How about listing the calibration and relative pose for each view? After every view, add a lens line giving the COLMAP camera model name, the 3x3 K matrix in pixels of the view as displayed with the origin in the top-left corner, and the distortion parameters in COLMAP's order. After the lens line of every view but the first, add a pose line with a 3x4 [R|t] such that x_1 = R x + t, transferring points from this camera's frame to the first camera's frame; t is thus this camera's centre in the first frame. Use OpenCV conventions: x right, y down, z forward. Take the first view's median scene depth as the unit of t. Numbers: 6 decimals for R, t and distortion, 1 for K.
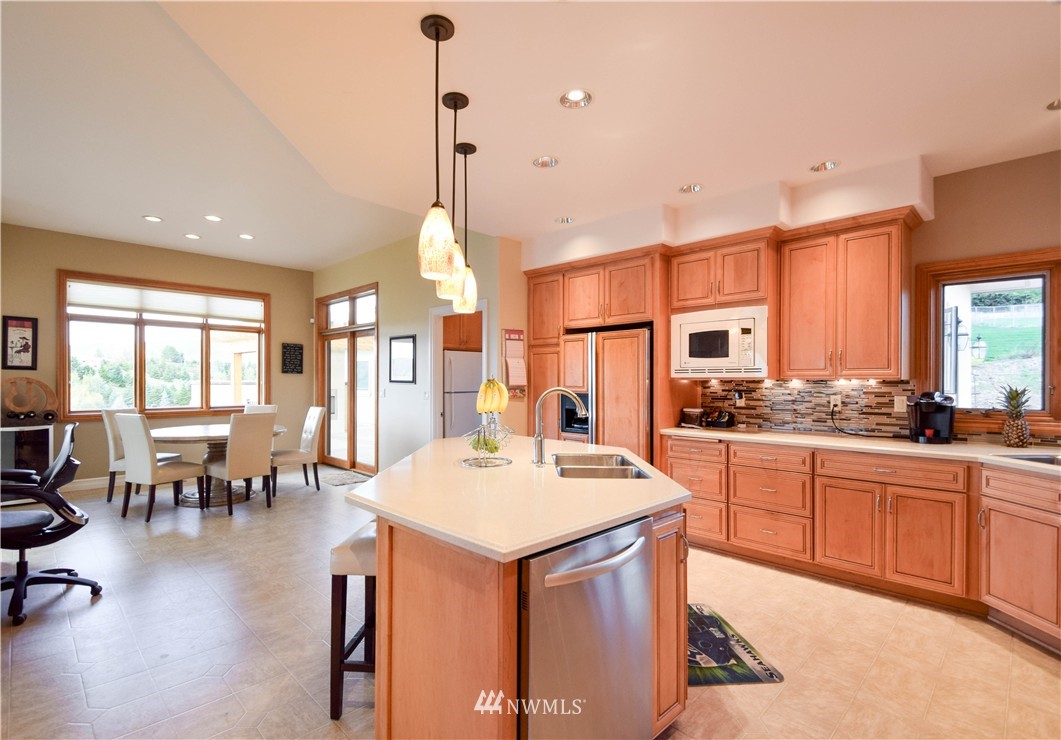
lens RADIAL K [[498.7, 0, 525.7], [0, 498.7, 374.8], [0, 0, 1]] dist [0.001545, -0.000969]
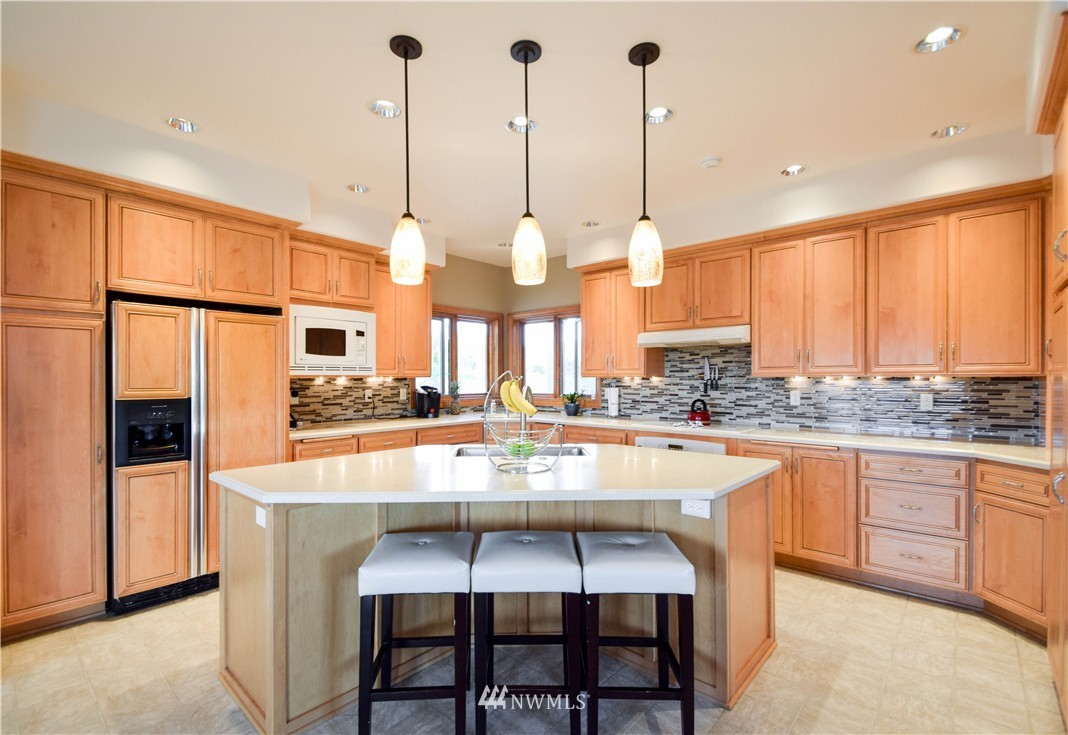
lens RADIAL K [[478.7, 0, 530.2], [0, 478.7, 376.3], [0, 0, 1]] dist [0.000340, -0.000166]
pose [[-0.051816, 0.000579, 0.998656, -0.586983], [-0.009830, 0.999951, -0.001090, 0.004428], [-0.998608, -0.009873, -0.051808, 0.630483]]
